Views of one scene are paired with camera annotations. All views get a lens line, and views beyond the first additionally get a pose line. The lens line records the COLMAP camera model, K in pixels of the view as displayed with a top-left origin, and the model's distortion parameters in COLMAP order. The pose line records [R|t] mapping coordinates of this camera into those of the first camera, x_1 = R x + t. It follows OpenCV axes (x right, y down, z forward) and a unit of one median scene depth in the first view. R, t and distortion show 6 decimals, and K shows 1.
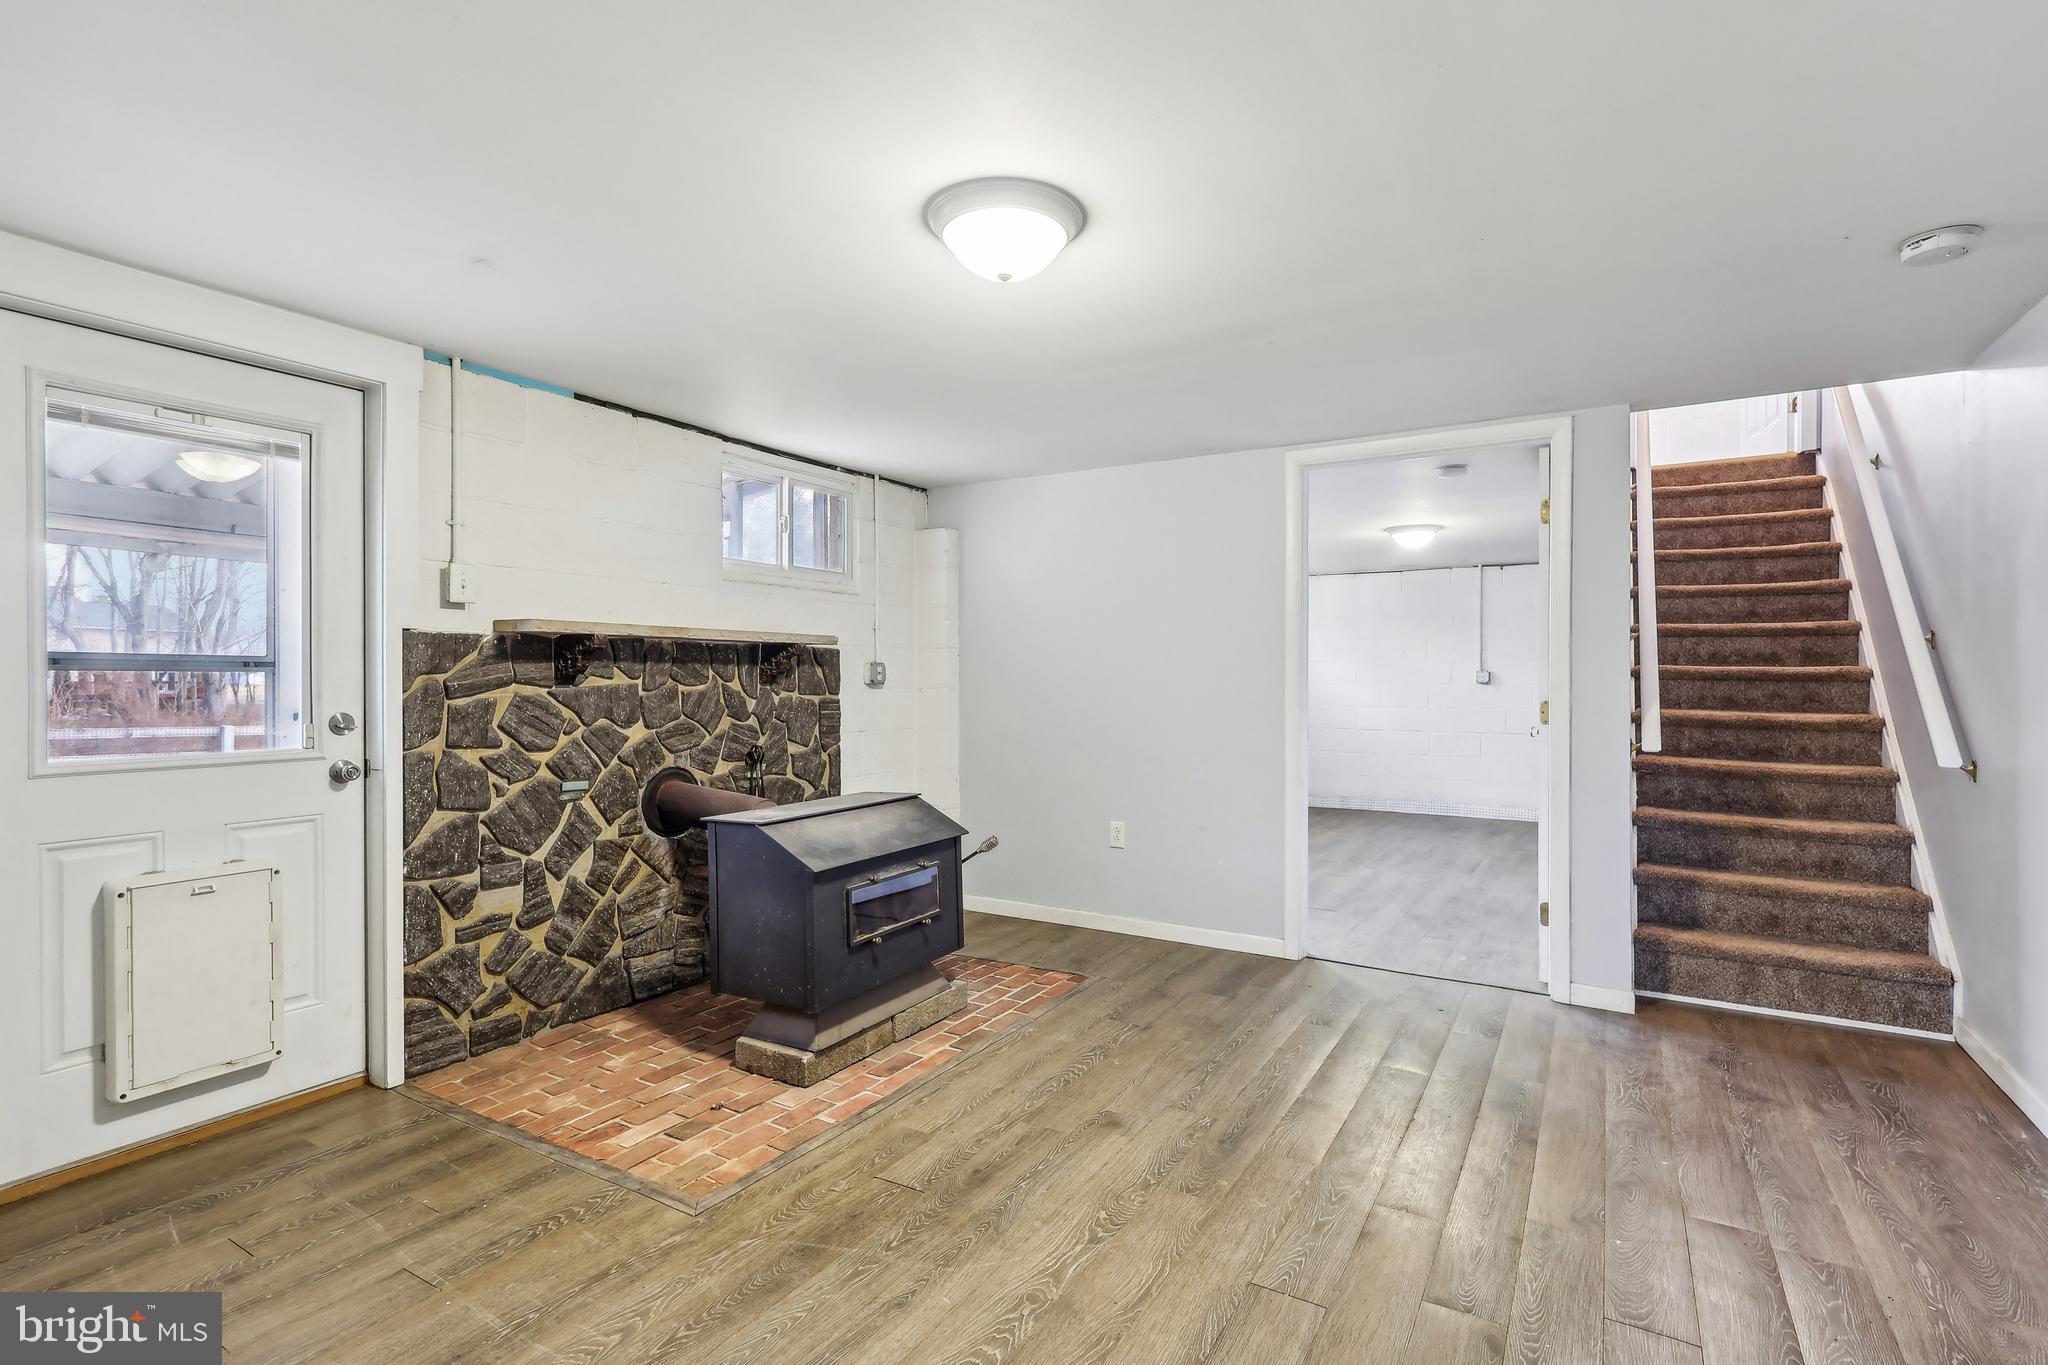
lens RADIAL K [[951.0, 0, 1031.5], [0, 951.0, 684.8], [0, 0, 1]] dist [0.000424, 0.005356]
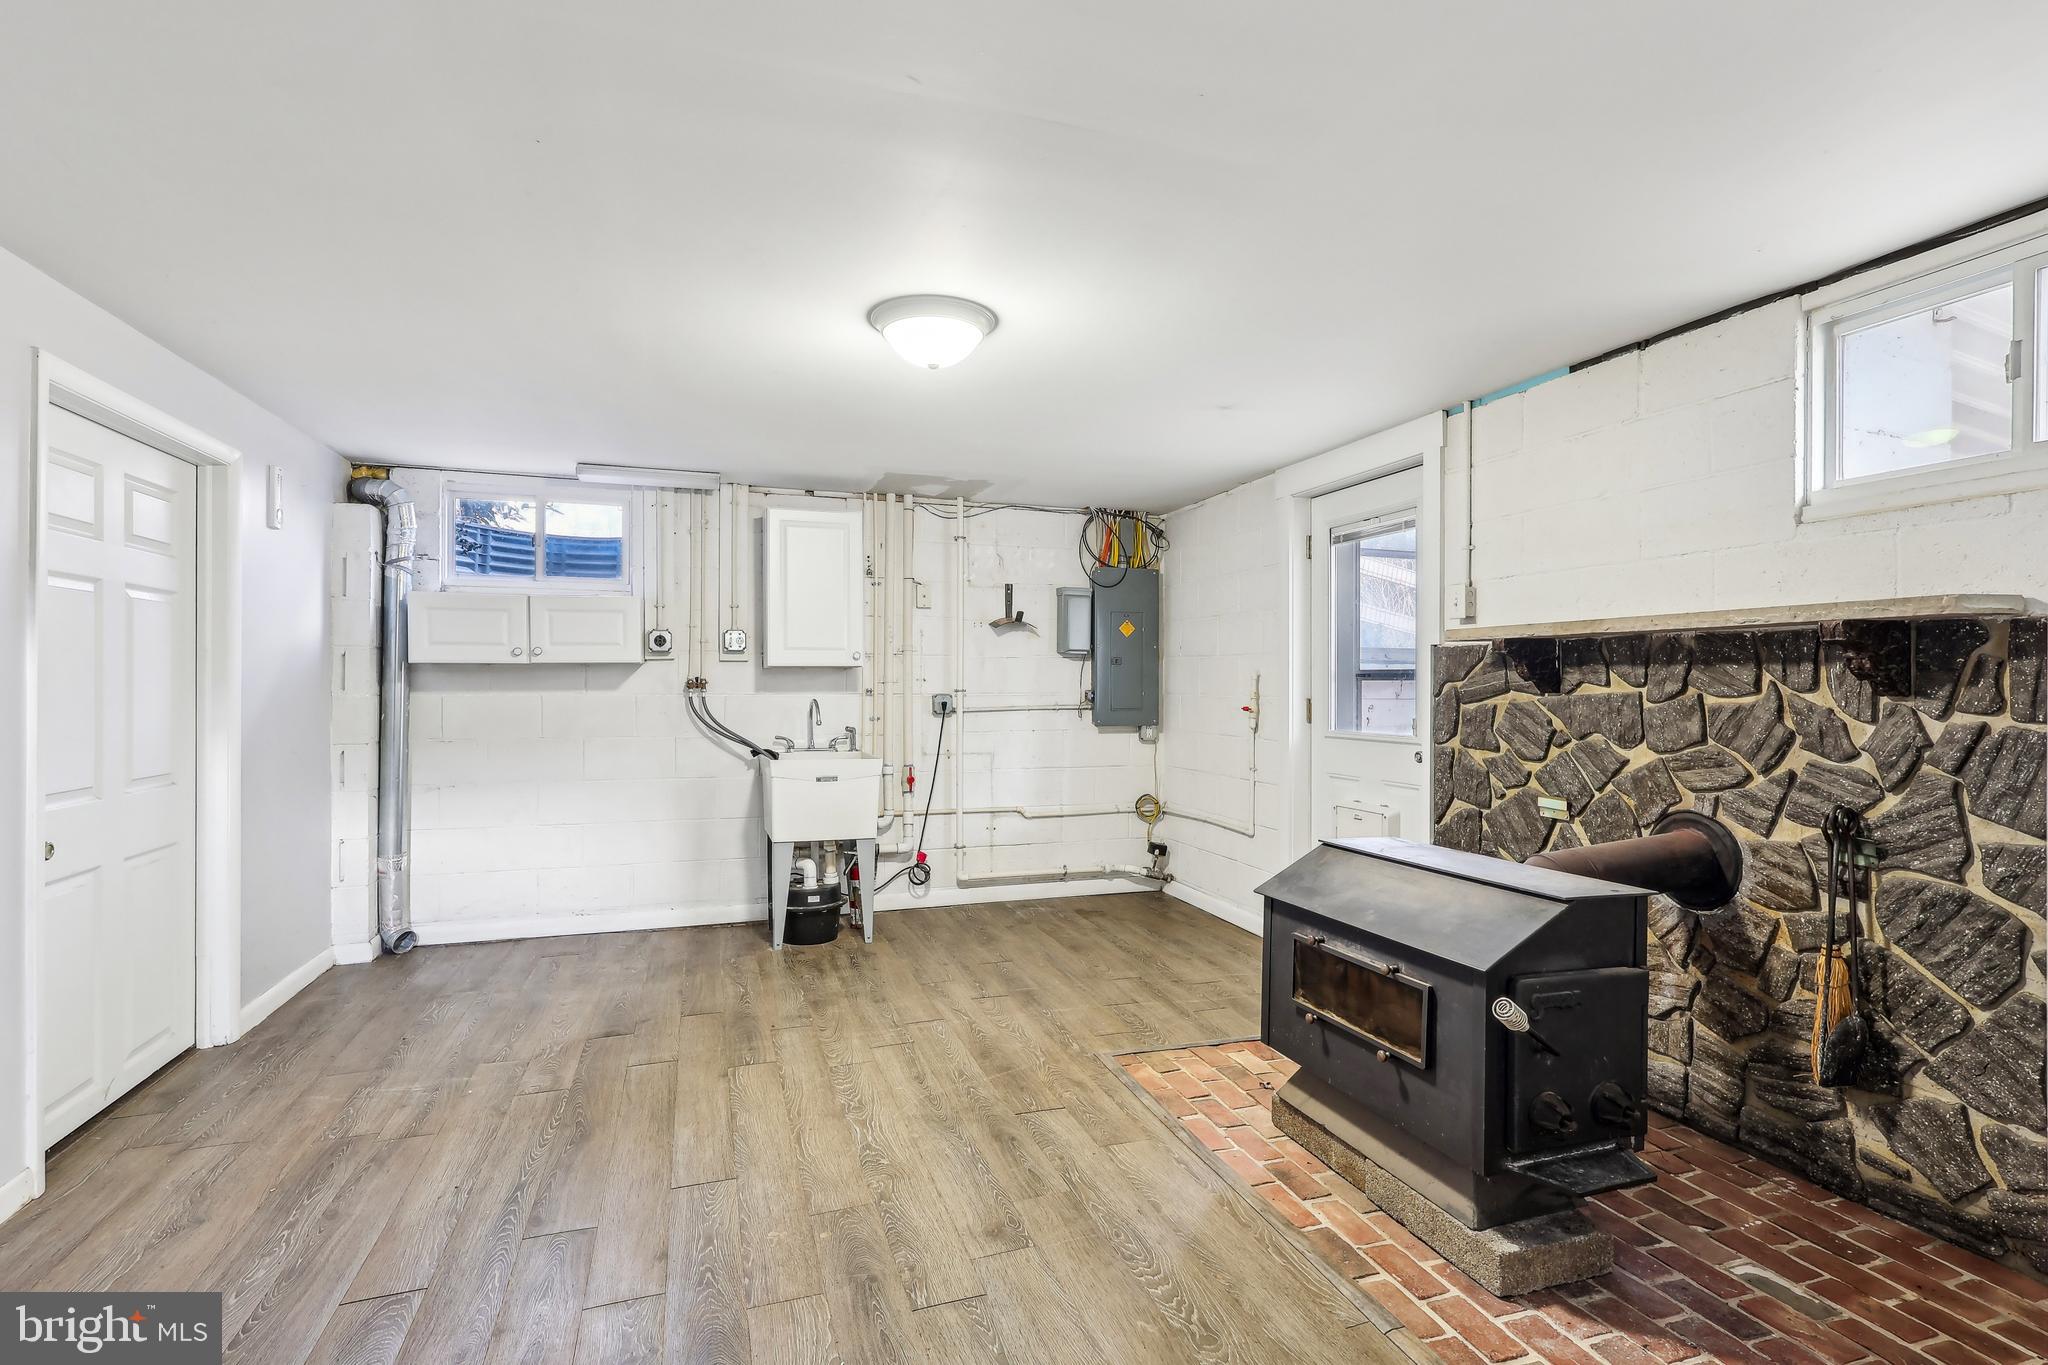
lens RADIAL K [[951.0, 0, 1031.5], [0, 951.0, 684.8], [0, 0, 1]] dist [0.000424, 0.005356]
pose [[-0.631483, 0.002981, -0.775384, 0.573200], [-0.003162, 0.999974, 0.006420, -0.012606], [0.775383, 0.006506, -0.631458, 1.259805]]
